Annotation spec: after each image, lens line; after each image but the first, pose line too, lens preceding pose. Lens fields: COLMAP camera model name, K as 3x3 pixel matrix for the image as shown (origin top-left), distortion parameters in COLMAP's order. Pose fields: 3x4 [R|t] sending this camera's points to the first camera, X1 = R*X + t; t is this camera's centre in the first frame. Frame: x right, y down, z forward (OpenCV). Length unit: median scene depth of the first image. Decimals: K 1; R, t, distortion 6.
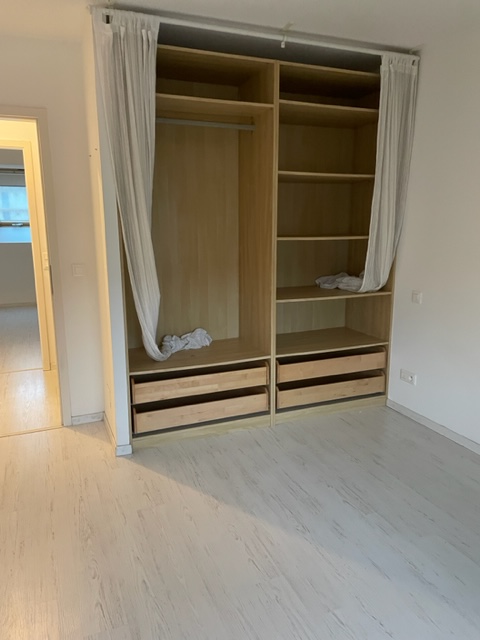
lens RADIAL K [[483.5, 0, 244.3], [0, 483.5, 318.6], [0, 0, 1]] dist [0.058467, -0.081292]
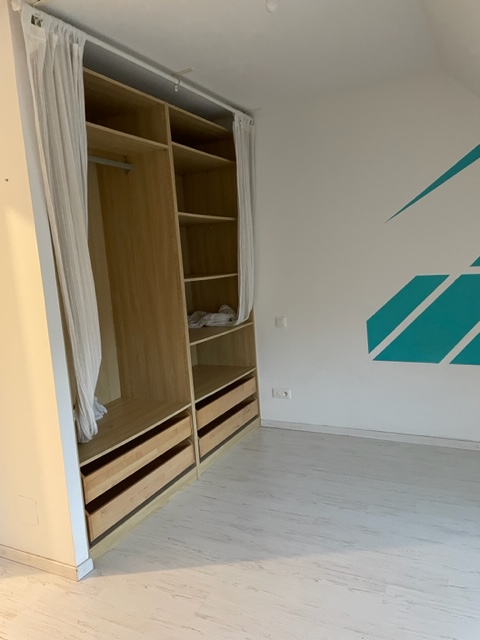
lens RADIAL K [[483.5, 0, 246.3], [0, 483.5, 320.4], [0, 0, 1]] dist [0.058467, -0.081292]
pose [[0.750242, -0.133376, 0.647571, -0.473295], [0.192429, 0.981089, -0.020869, -0.042393], [-0.632541, 0.140268, 0.761720, 0.195382]]
